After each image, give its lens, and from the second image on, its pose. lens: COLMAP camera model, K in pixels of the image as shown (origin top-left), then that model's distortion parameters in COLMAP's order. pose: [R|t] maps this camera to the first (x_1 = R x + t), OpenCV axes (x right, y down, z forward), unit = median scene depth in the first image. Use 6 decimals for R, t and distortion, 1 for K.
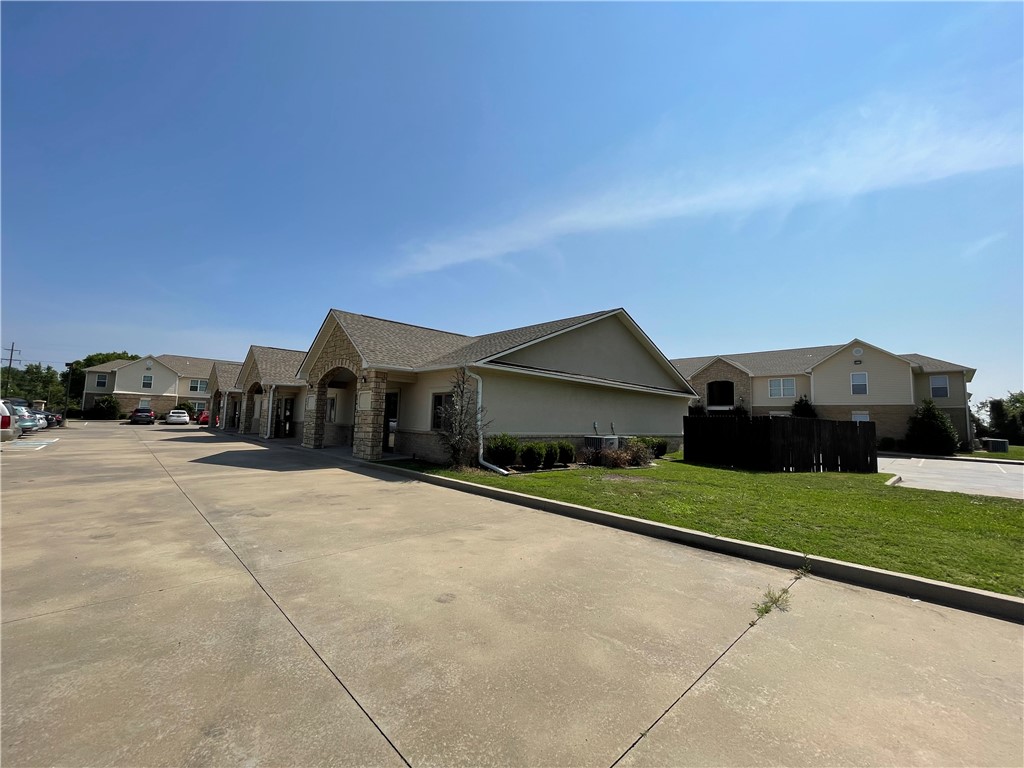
lens RADIAL K [[415.6, 0, 506.1], [0, 415.6, 370.0], [0, 0, 1]] dist [-0.003470, -0.000366]
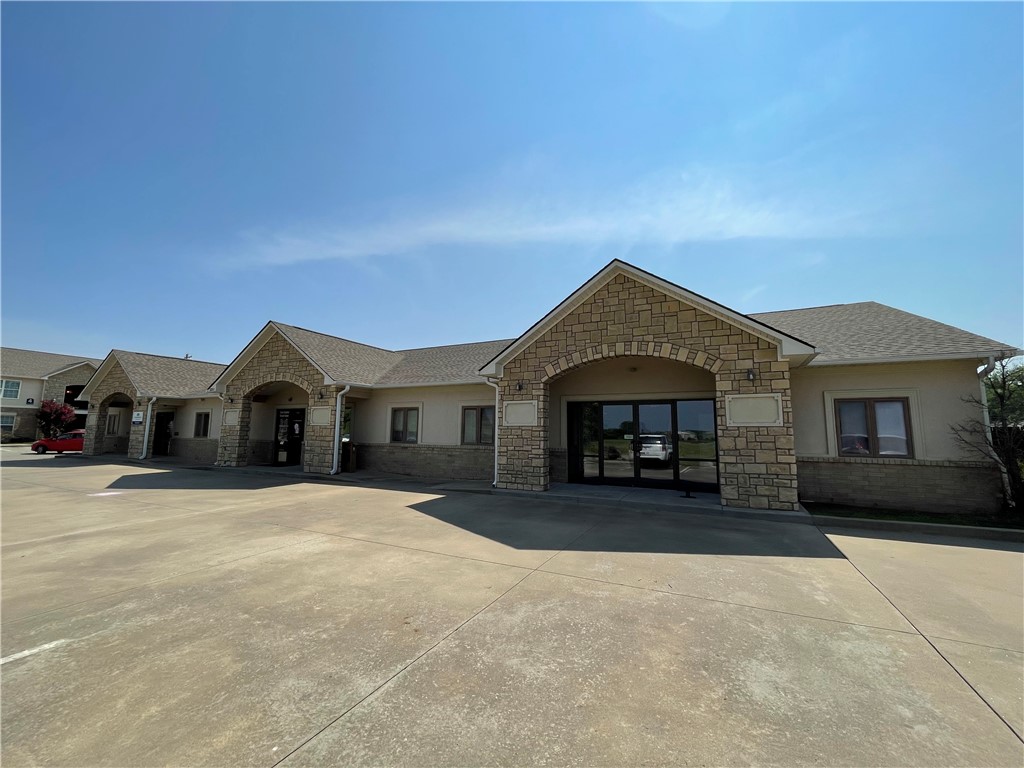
lens RADIAL K [[415.6, 0, 513.0], [0, 415.6, 384.0], [0, 0, 1]] dist [-0.003470, -0.000366]
pose [[0.944404, 0.017708, 0.328309, -0.134384], [-0.020321, 0.999783, 0.004529, -0.010096], [-0.328158, -0.010949, 0.944559, -0.065313]]
